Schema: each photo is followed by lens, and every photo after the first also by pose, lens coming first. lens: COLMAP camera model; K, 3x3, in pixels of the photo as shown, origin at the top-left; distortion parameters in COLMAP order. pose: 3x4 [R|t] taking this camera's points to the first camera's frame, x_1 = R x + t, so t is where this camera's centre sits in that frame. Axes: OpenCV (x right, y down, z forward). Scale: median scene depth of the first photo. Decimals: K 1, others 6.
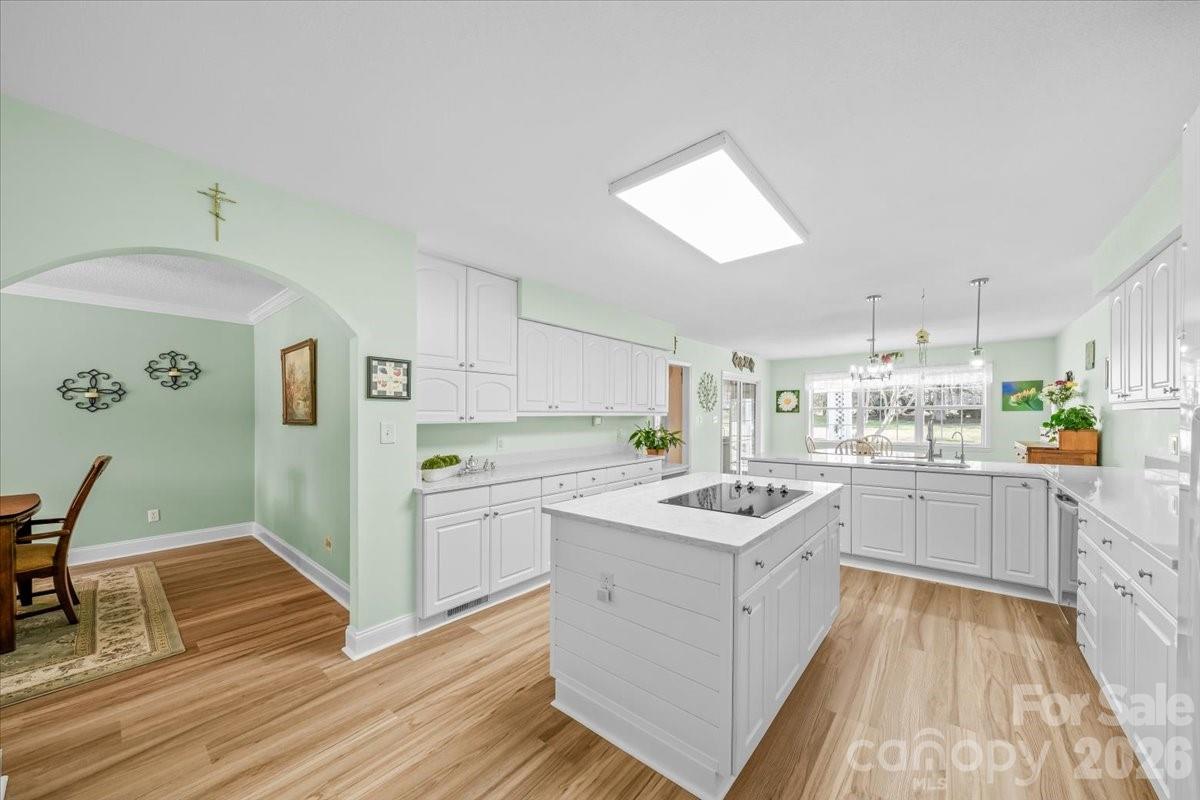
lens RADIAL K [[412.1, 0, 626.8], [0, 412.1, 417.7], [0, 0, 1]] dist [0.000131, 0.000126]
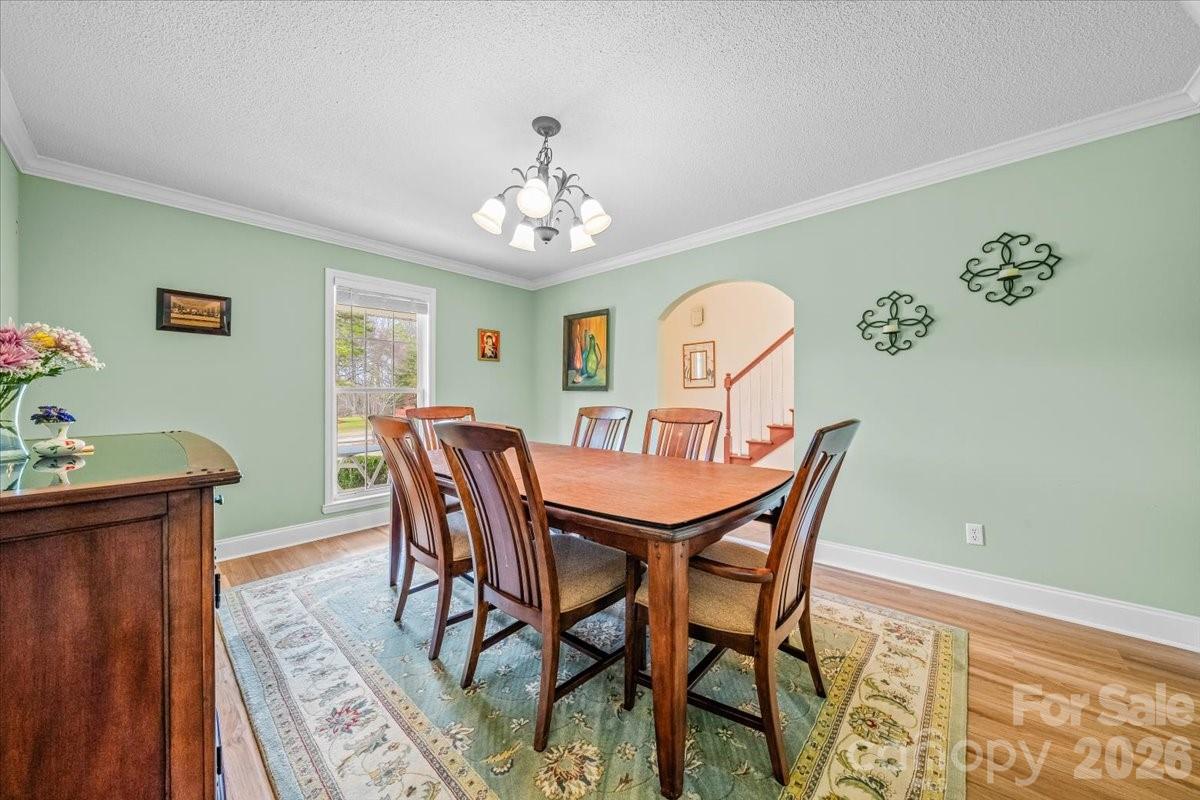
lens RADIAL K [[412.1, 0, 600.3], [0, 412.1, 396.6], [0, 0, 1]] dist [0.000131, 0.000126]
pose [[-0.065421, -0.001056, -0.997857, -0.581253], [0.004541, 0.999989, -0.001356, 0.051721], [0.997847, -0.004620, -0.065415, 0.554843]]
